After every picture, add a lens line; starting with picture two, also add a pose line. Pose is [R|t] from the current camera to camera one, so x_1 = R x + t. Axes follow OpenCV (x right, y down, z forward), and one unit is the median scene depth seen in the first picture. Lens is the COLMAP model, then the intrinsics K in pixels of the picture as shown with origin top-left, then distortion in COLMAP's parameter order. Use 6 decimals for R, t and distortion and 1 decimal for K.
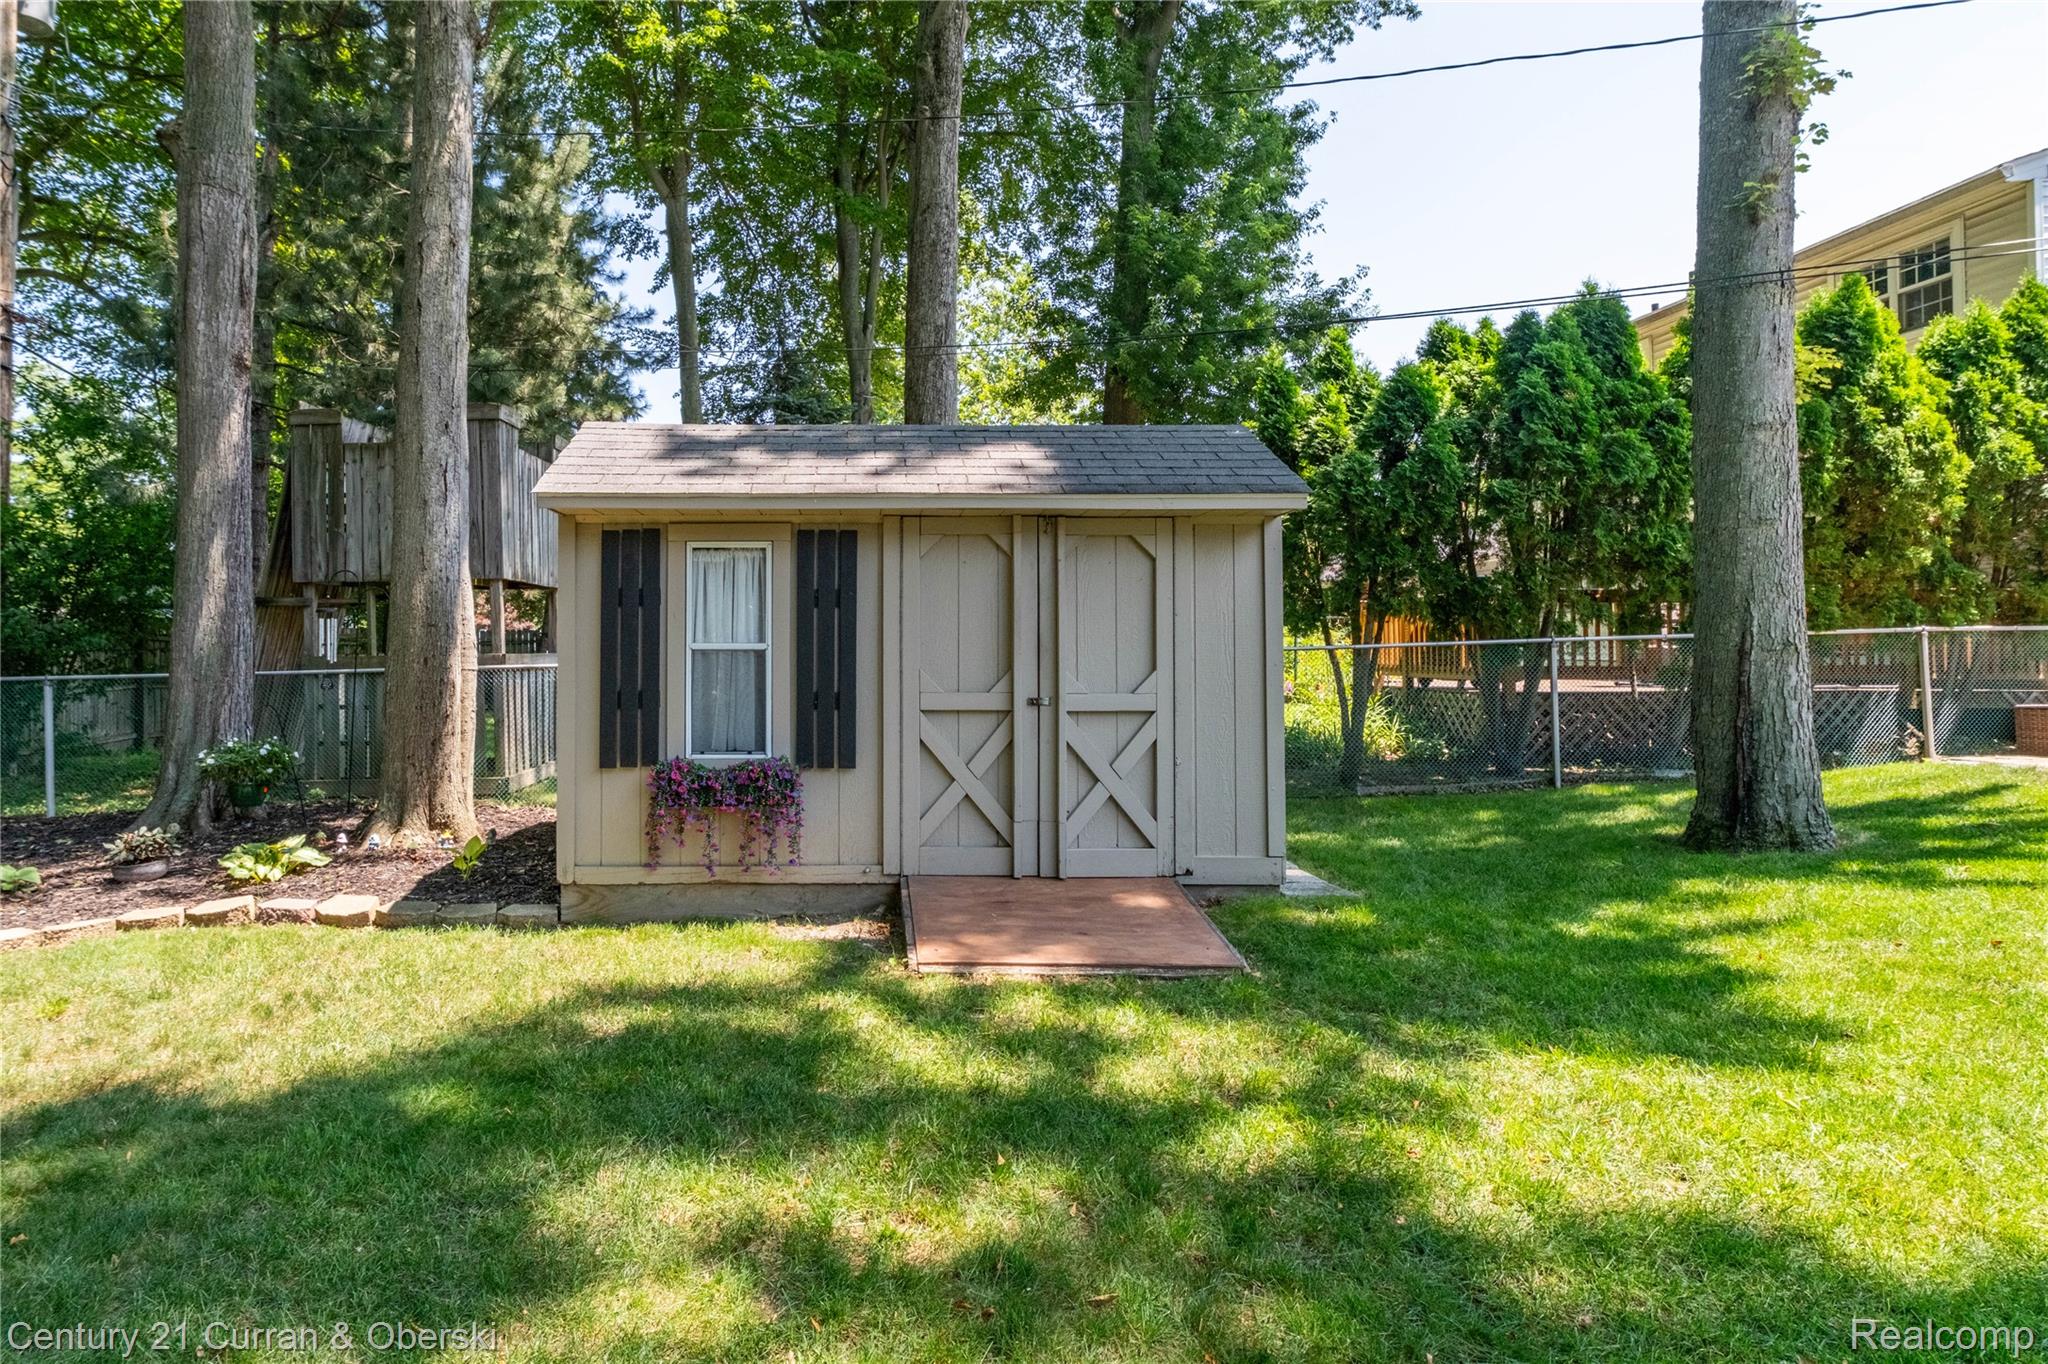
lens RADIAL K [[1159.6, 0, 879.5], [0, 1159.6, 608.7], [0, 0, 1]] dist [0.001246, -0.000530]
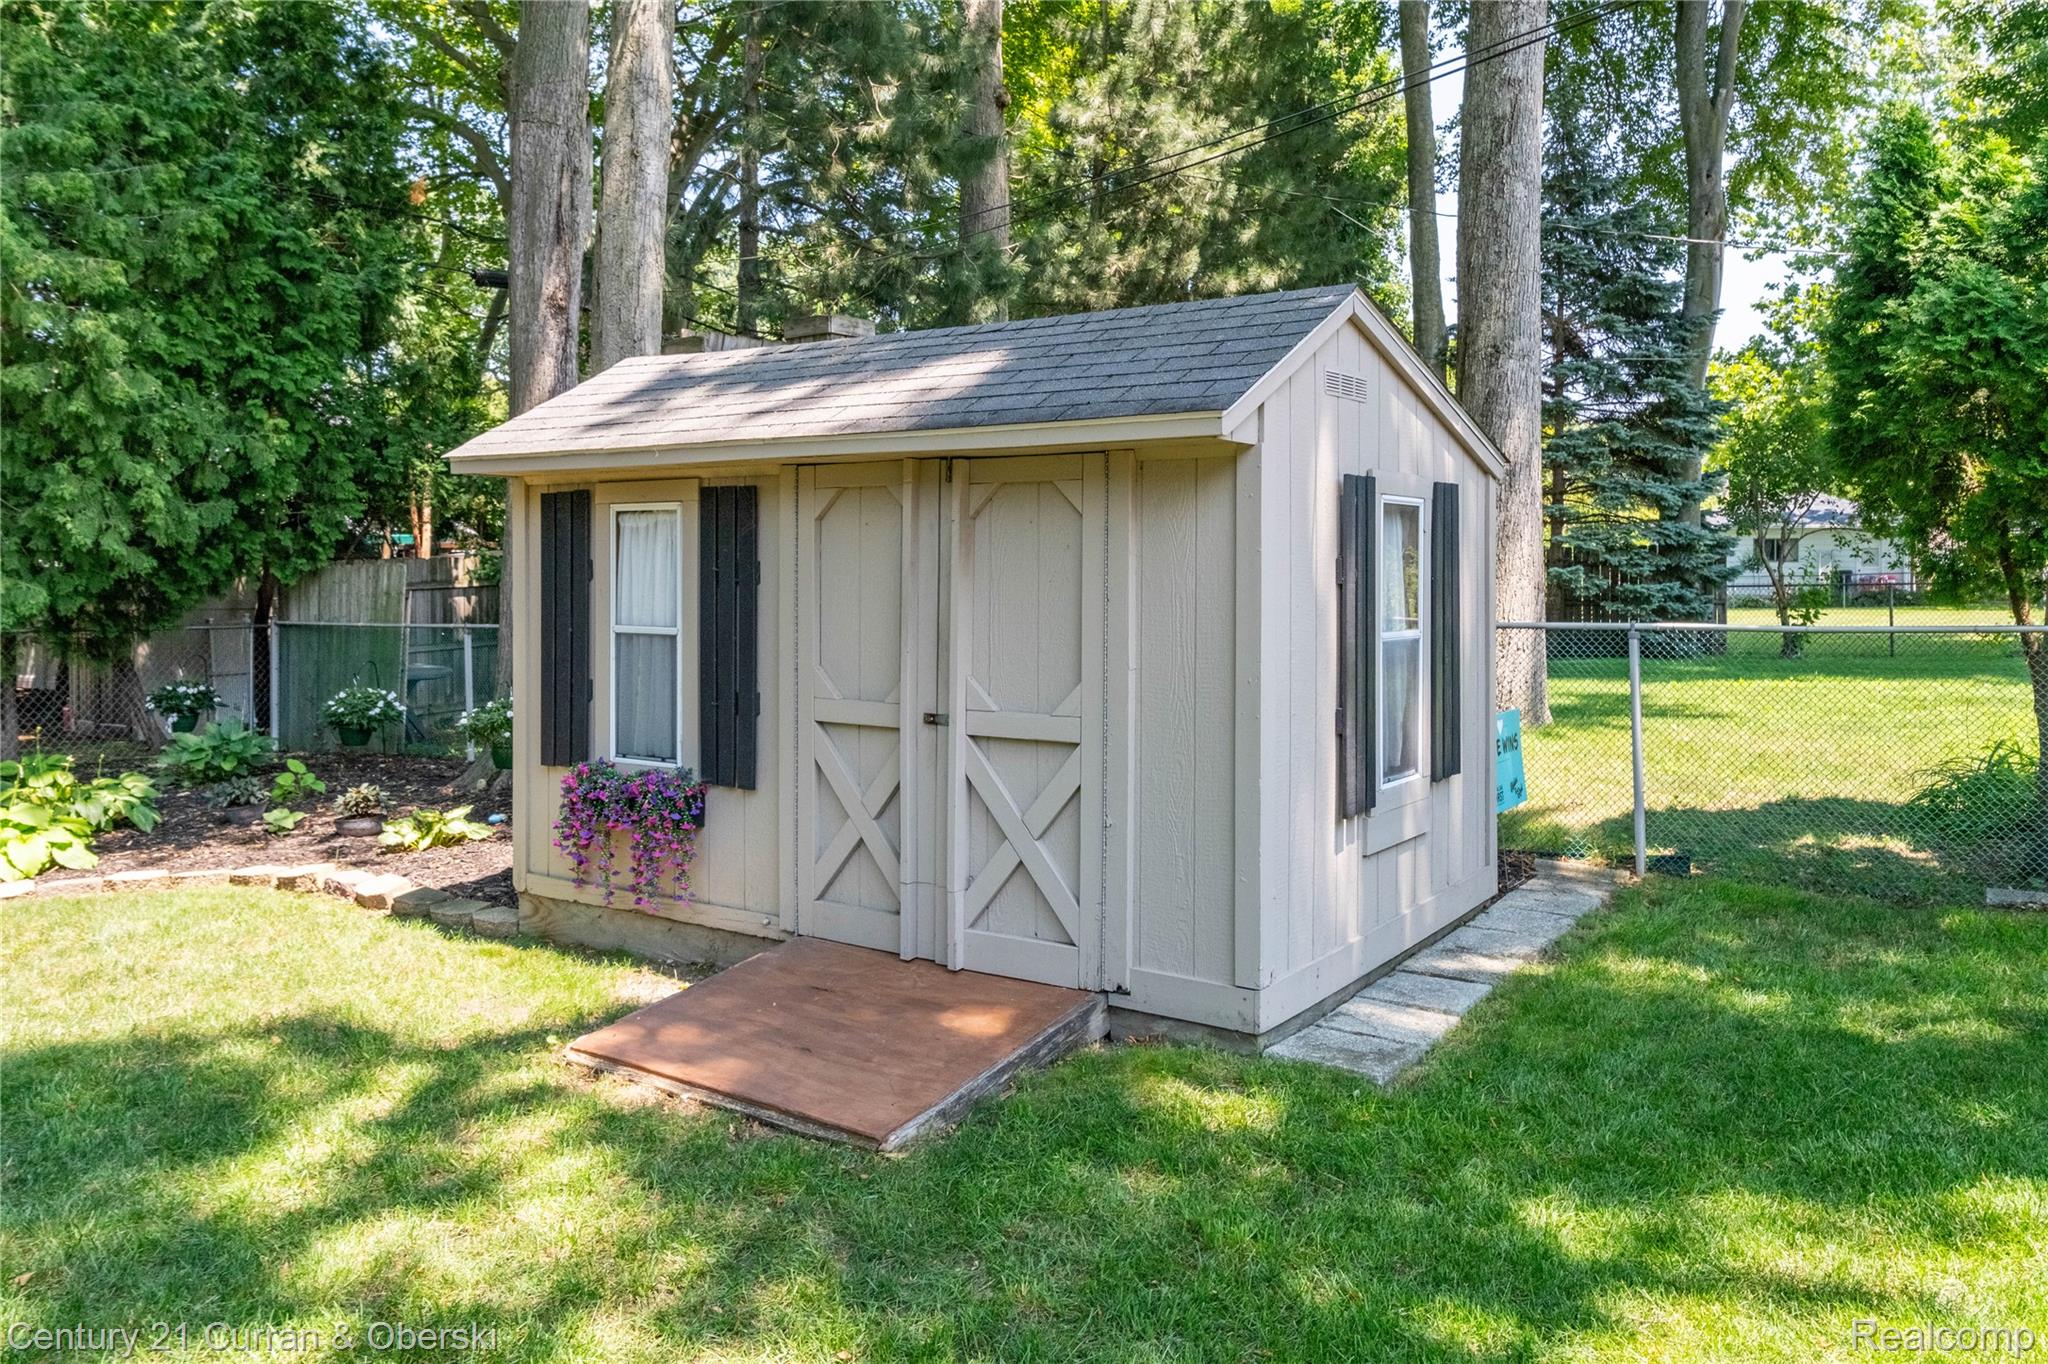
lens RADIAL K [[1529.4, 0, 1014.2], [0, 1529.4, 557.6], [0, 0, 1]] dist [0.005807, 0.001334]
pose [[0.821559, -0.000411, -0.570124, 0.651779], [0.019948, 0.999408, 0.028025, -0.041084], [0.569775, -0.034396, 0.821081, 0.234424]]
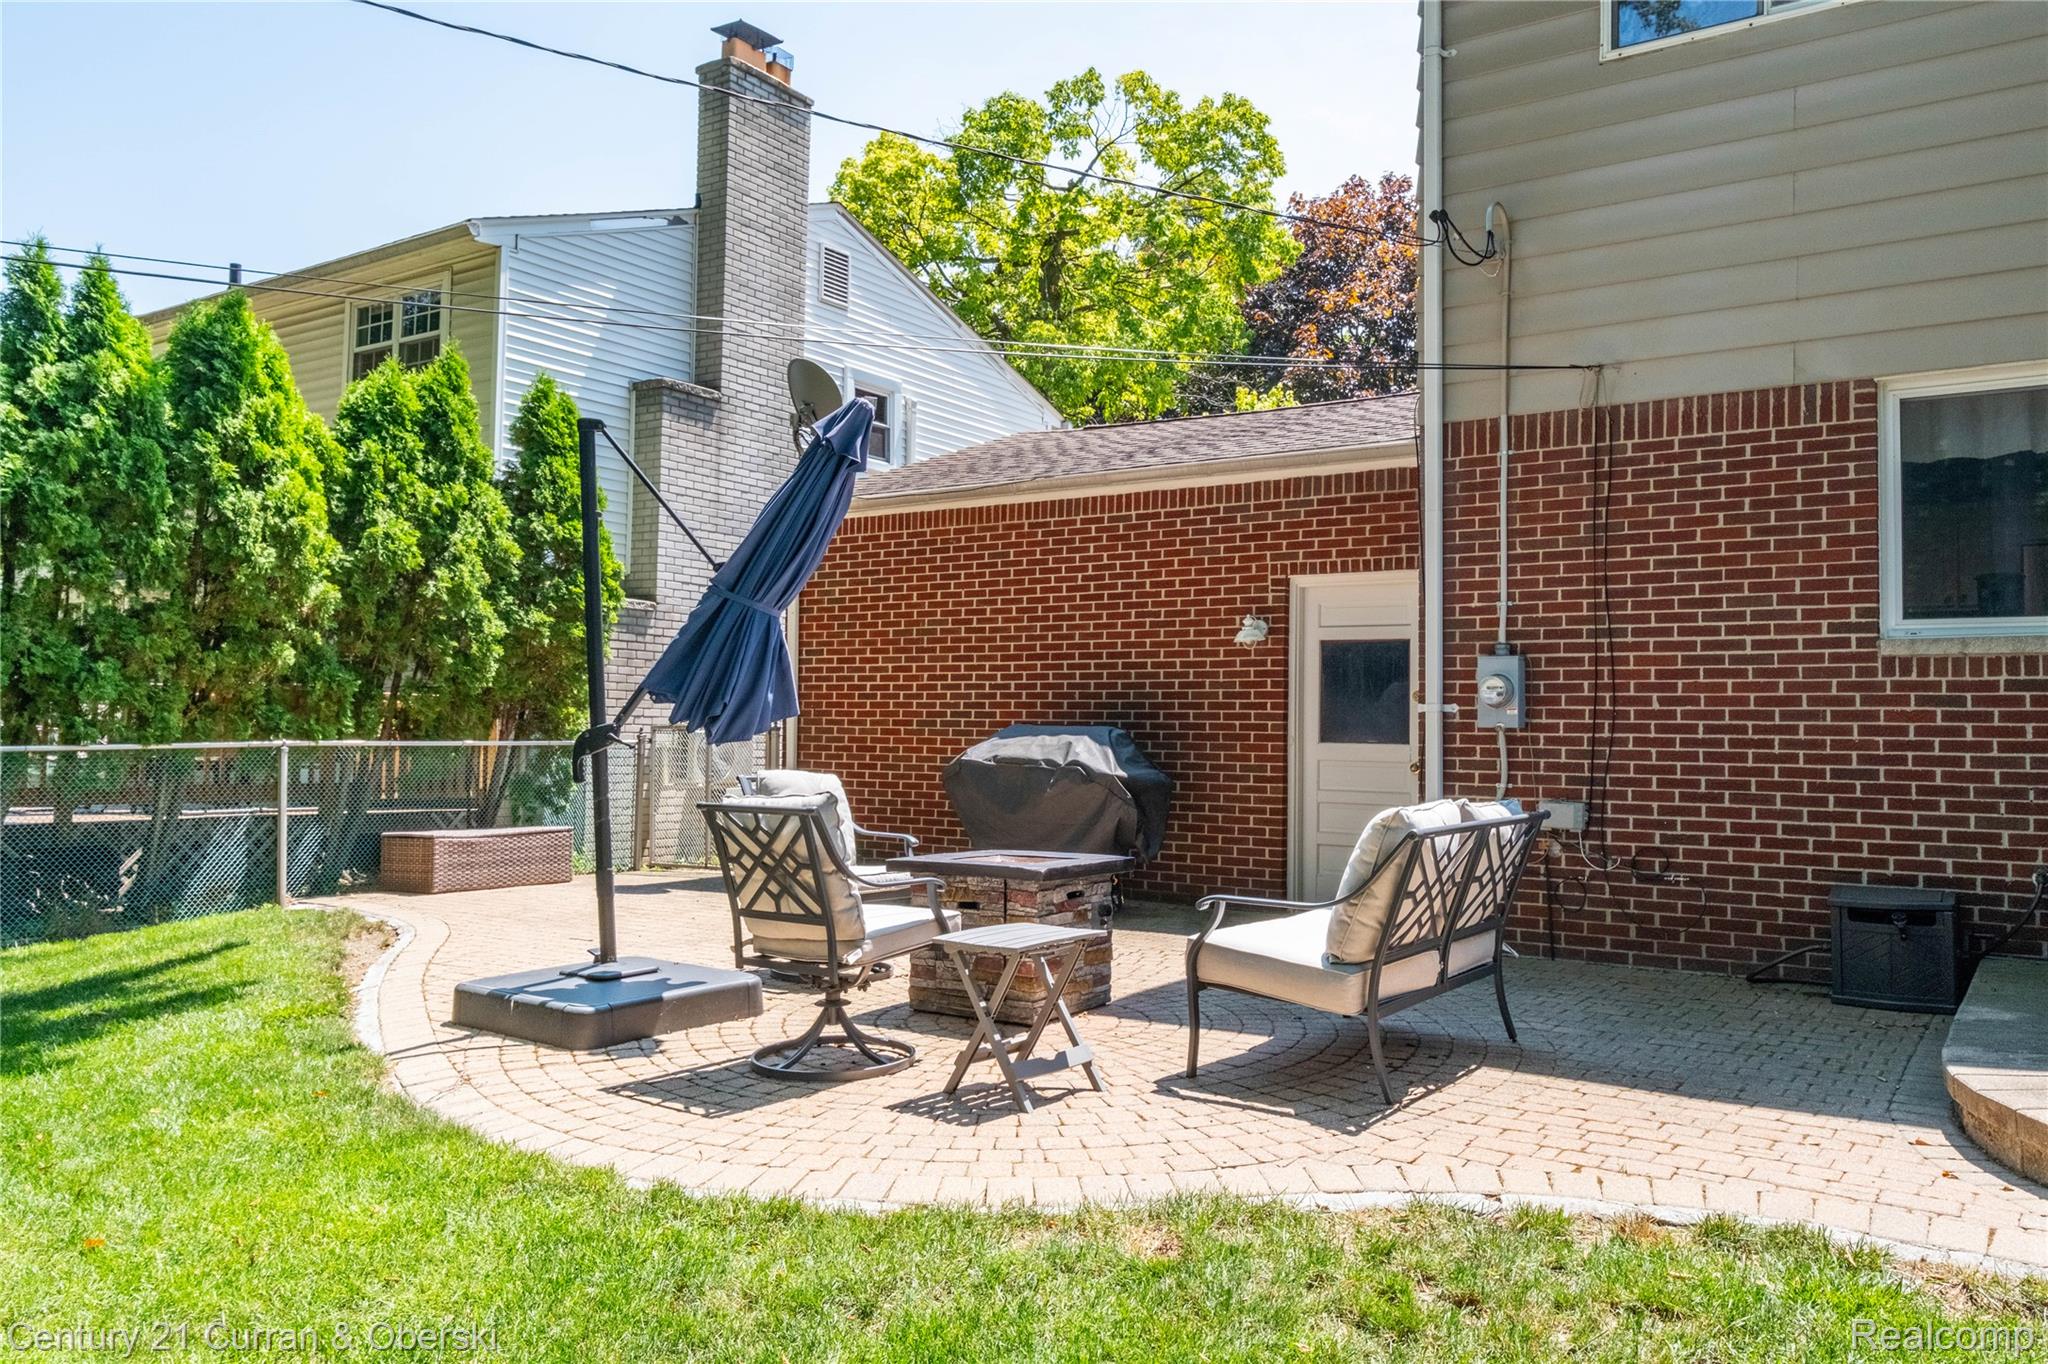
lens RADIAL K [[1538.9, 0, 1027.4], [0, 1538.9, 666.5], [0, 0, 1]] dist [0.013856, 0.000373]
pose [[0.584522, 0.051867, 0.809718, 0.469552], [-0.045583, 0.998478, -0.031053, -0.038407], [-0.810096, -0.018758, 0.585997, -0.084691]]
